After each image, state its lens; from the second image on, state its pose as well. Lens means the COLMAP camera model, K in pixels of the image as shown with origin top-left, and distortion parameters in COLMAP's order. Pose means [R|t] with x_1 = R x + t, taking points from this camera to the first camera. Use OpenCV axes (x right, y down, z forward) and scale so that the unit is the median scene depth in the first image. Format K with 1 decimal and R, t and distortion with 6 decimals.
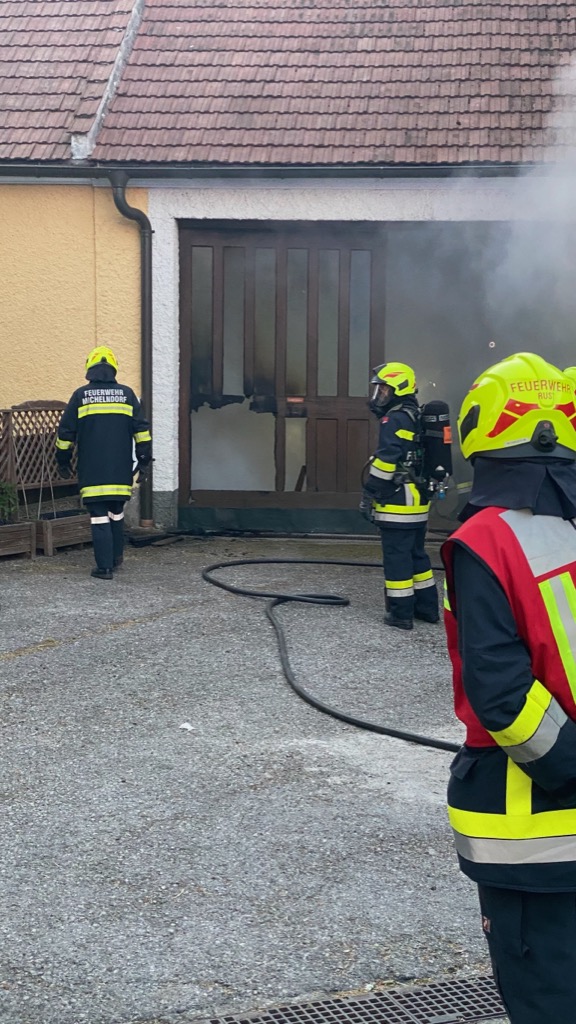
lens RADIAL K [[1505.4, 0, 290.8], [0, 1505.4, 524.6], [0, 0, 1]] dist [0.127985, 0.000000]
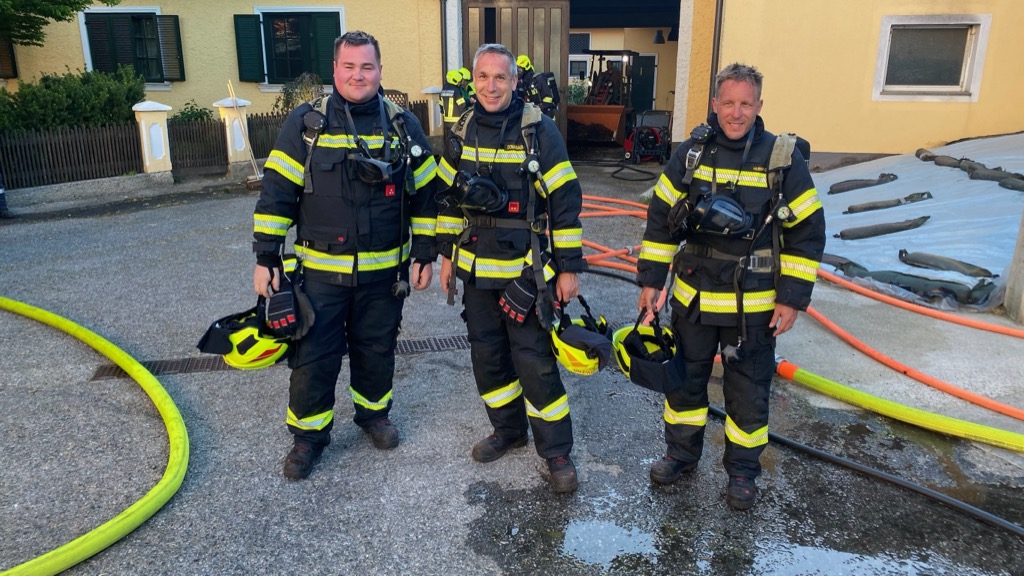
lens RADIAL K [[770.1, 0, 514.1], [0, 770.1, 287.0], [0, 0, 1]] dist [0.058011, -0.070763]
pose [[0.992405, 0.025217, -0.120402, 0.123777], [-0.005457, 0.986825, 0.161699, 0.008780], [0.122893, -0.159814, 0.979468, -0.026441]]
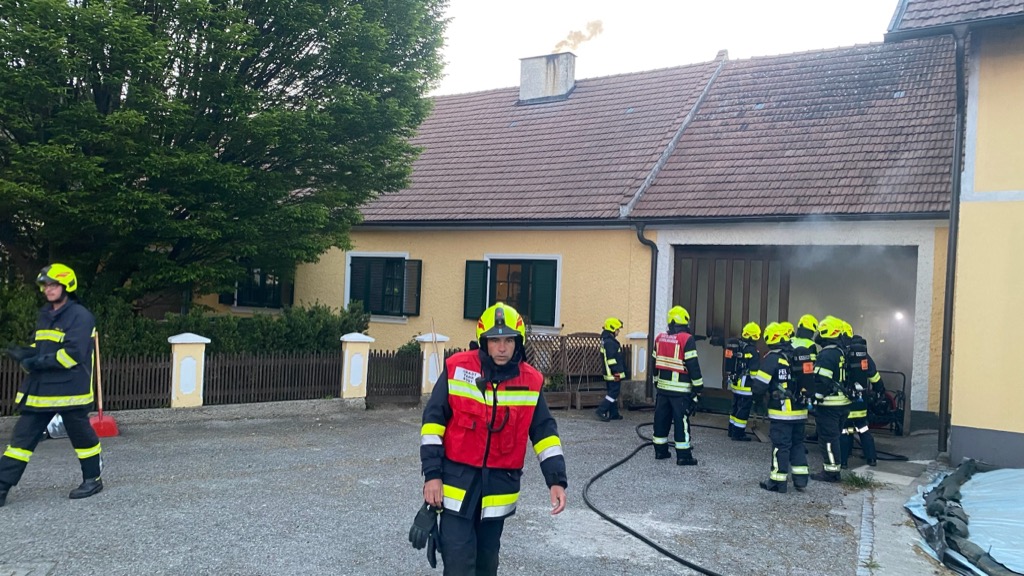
lens RADIAL K [[770.1, 0, 511.6], [0, 770.1, 305.3], [0, 0, 1]] dist [0.058011, -0.070763]
pose [[0.896836, 0.031416, -0.441247, 0.180590], [-0.085850, 0.990871, -0.103943, -0.002825], [0.433953, 0.131101, 0.891346, 0.032284]]
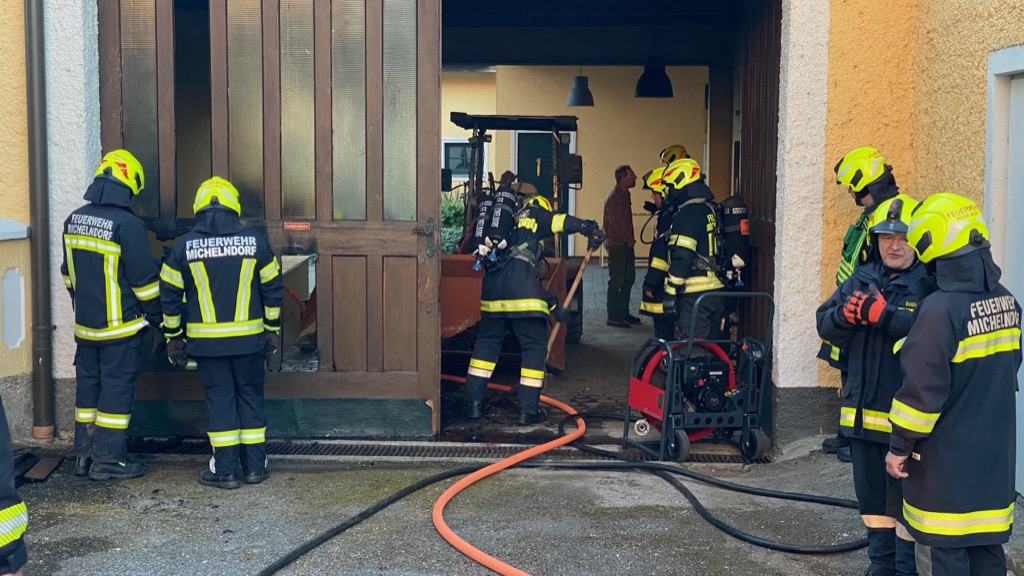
lens RADIAL K [[1505.4, 0, 512.7], [0, 1505.4, 281.3], [0, 0, 1]] dist [0.127985, 0.000000]
pose [[0.997295, -0.008860, 0.072964, 0.047489], [0.011128, 0.999466, -0.030737, -0.041029], [-0.072652, 0.031466, 0.996861, 0.385002]]
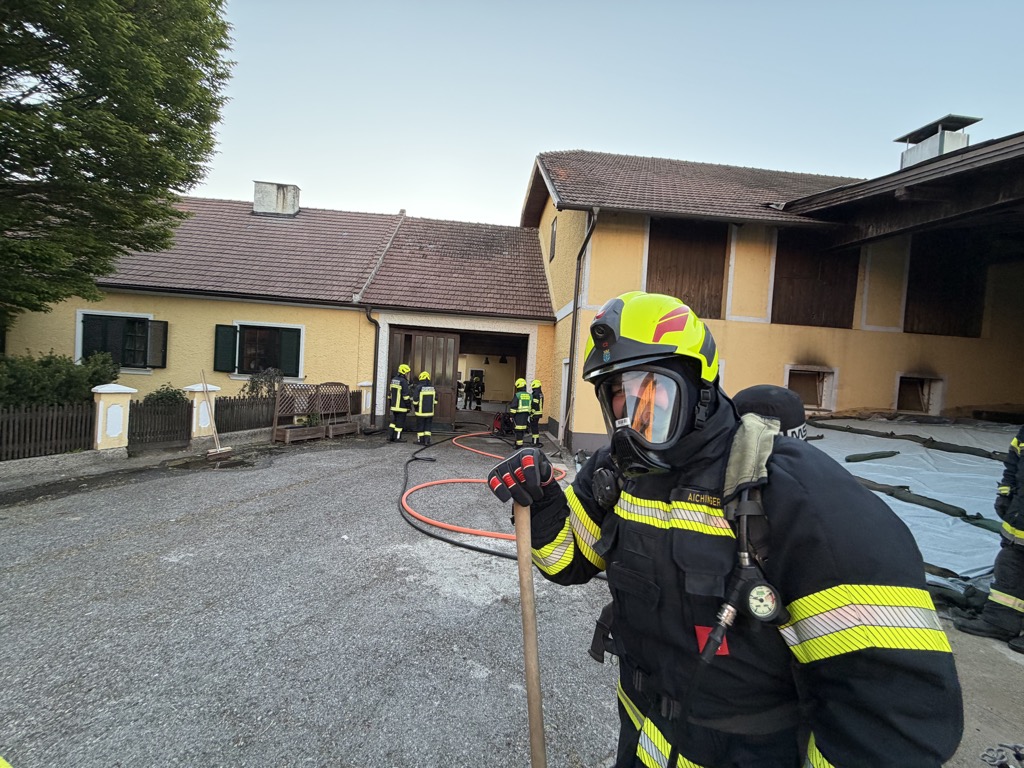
lens RADIAL K [[405.3, 0, 508.1], [0, 405.3, 385.7], [0, 0, 1]] dist [-0.003327, 0.001024]
pose [[0.983762, 0.042893, 0.174276, 0.021560], [-0.027014, 0.995348, -0.092484, -0.013394], [-0.177432, 0.086274, 0.980344, 0.187824]]
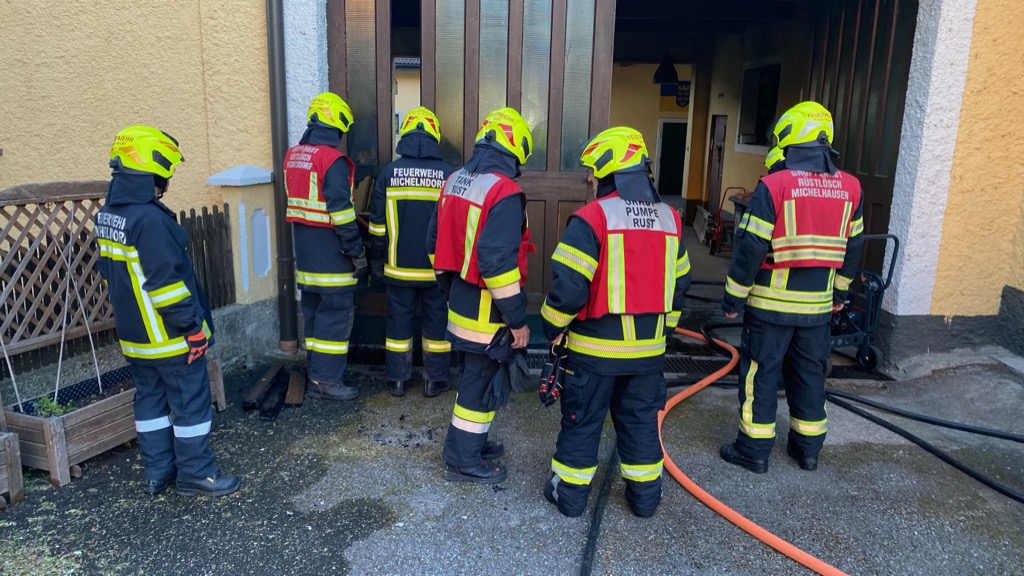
lens RADIAL K [[770.1, 0, 502.9], [0, 770.1, 294.1], [0, 0, 1]] dist [0.058011, -0.070763]
pose [[0.995381, -0.008140, 0.095655, -0.028700], [-0.001220, 0.995246, 0.097387, -0.062768], [-0.095993, -0.097054, 0.990639, 0.633030]]
